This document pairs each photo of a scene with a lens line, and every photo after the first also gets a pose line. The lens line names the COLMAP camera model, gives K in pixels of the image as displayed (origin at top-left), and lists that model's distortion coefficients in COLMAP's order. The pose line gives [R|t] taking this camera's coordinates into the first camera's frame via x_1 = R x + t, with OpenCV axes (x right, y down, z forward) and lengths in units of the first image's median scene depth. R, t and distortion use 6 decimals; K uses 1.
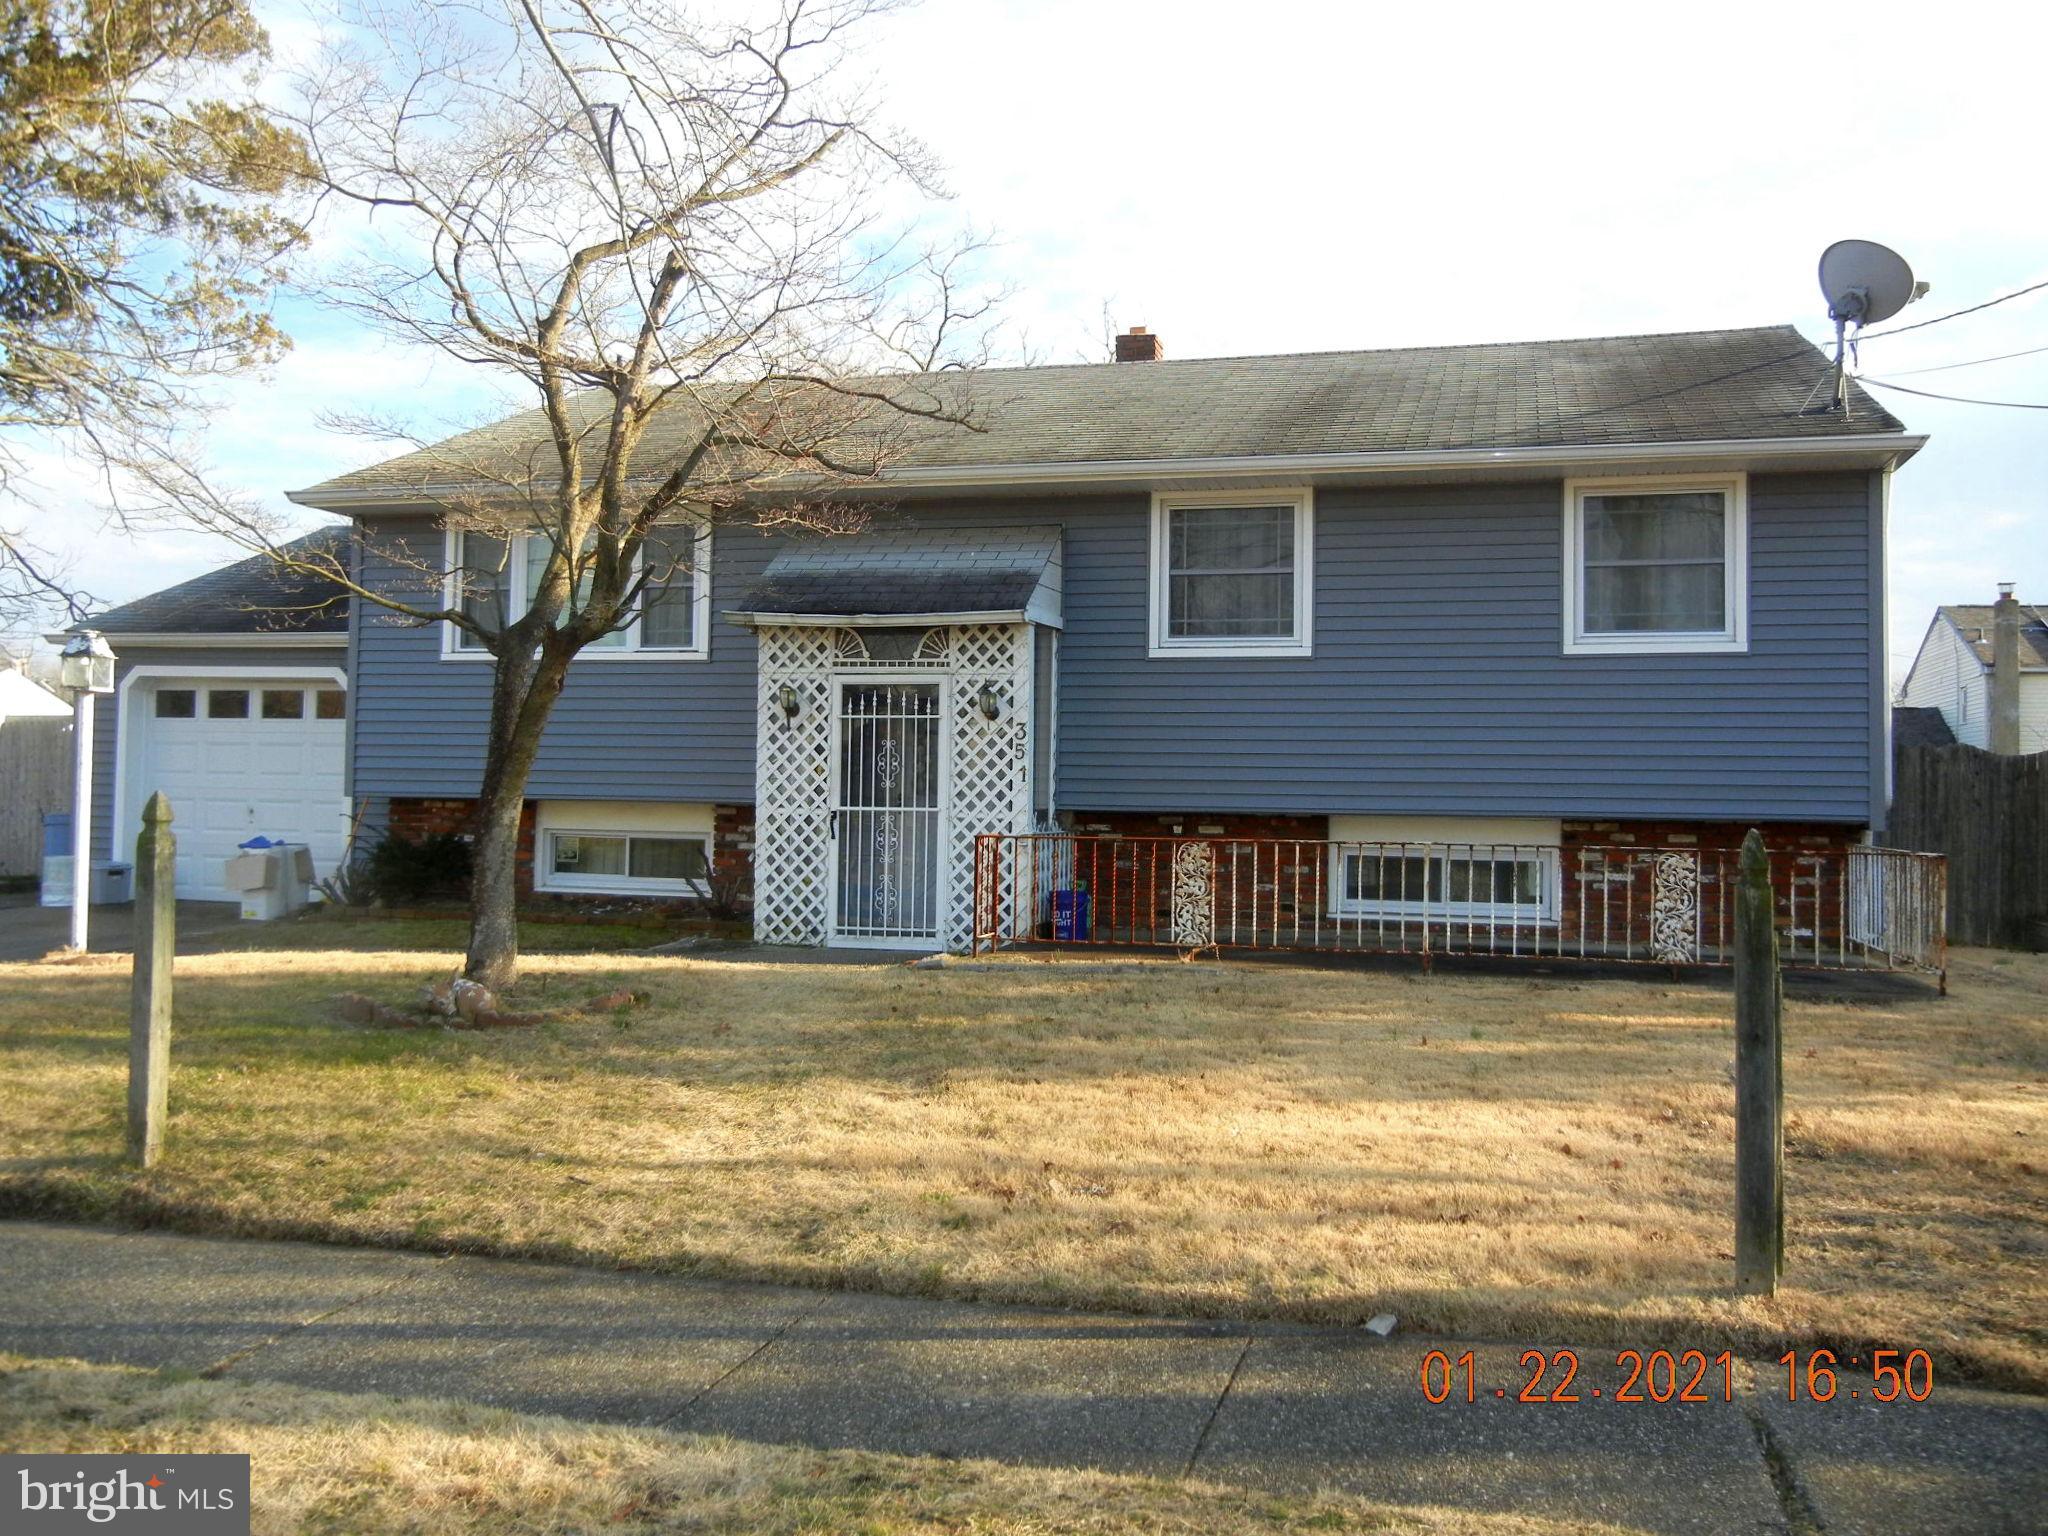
lens RADIAL K [[1743.0, 0, 1024.0], [0, 1743.0, 768.0], [0, 0, 1]] dist [0.002380, -0.013702]
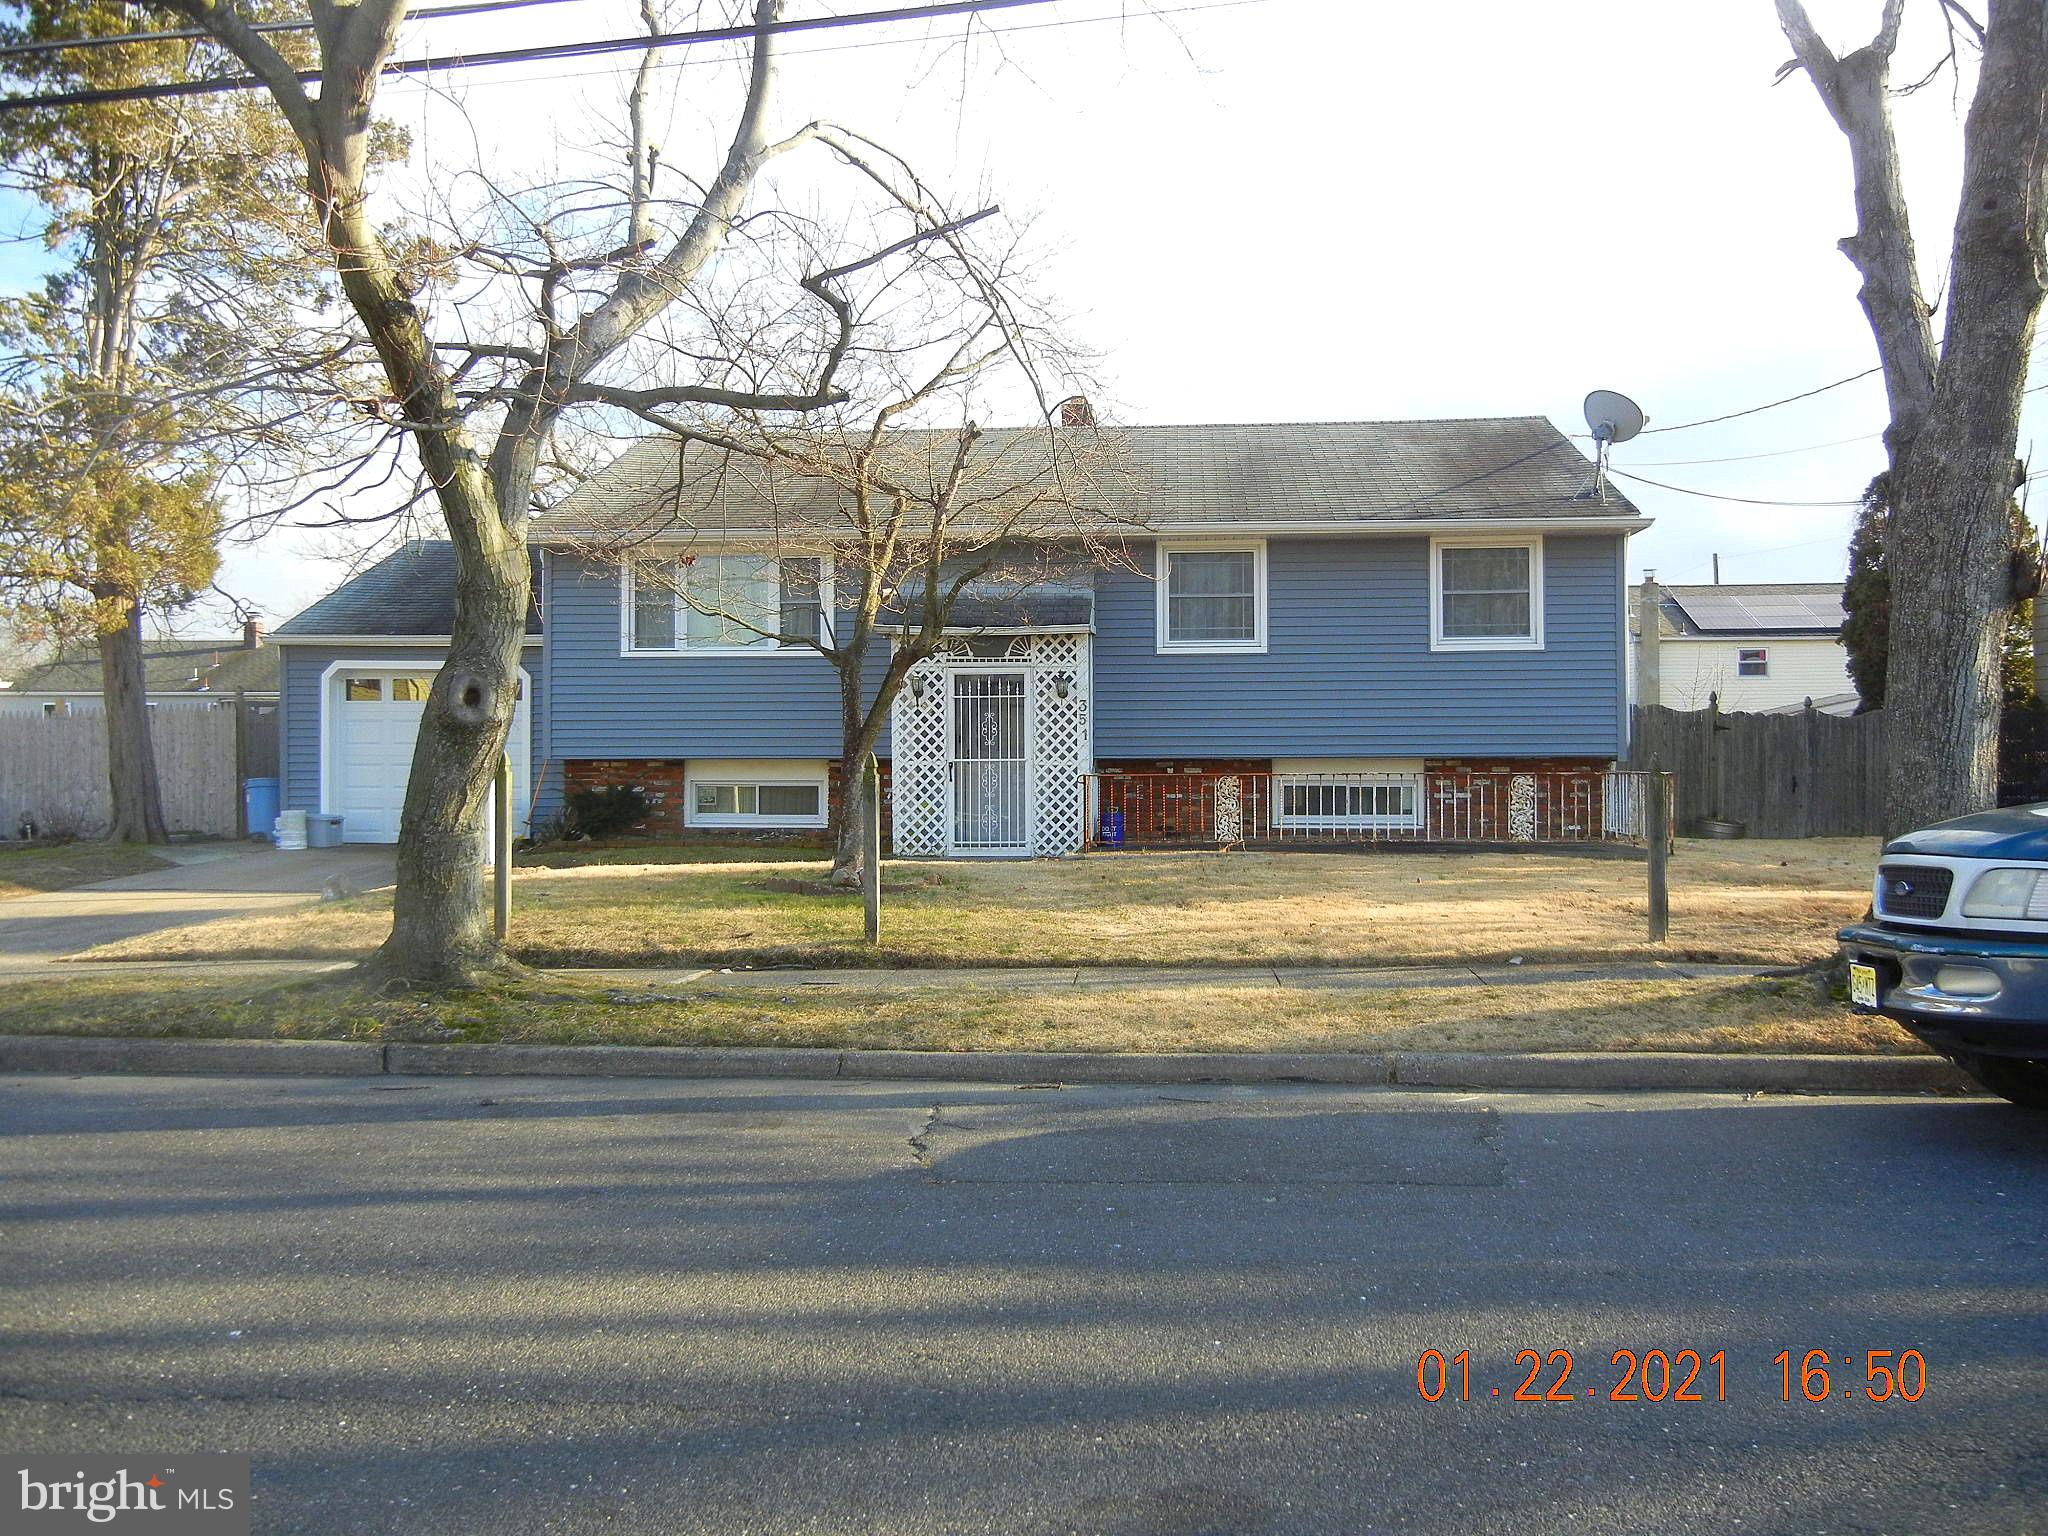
lens RADIAL K [[1743.0, 0, 1024.0], [0, 1743.0, 768.0], [0, 0, 1]] dist [0.002380, -0.013702]
pose [[0.983224, -0.019489, 0.181356, -0.314916], [0.014884, 0.999532, 0.026718, -0.008443], [-0.181792, -0.023570, 0.983054, -0.437779]]
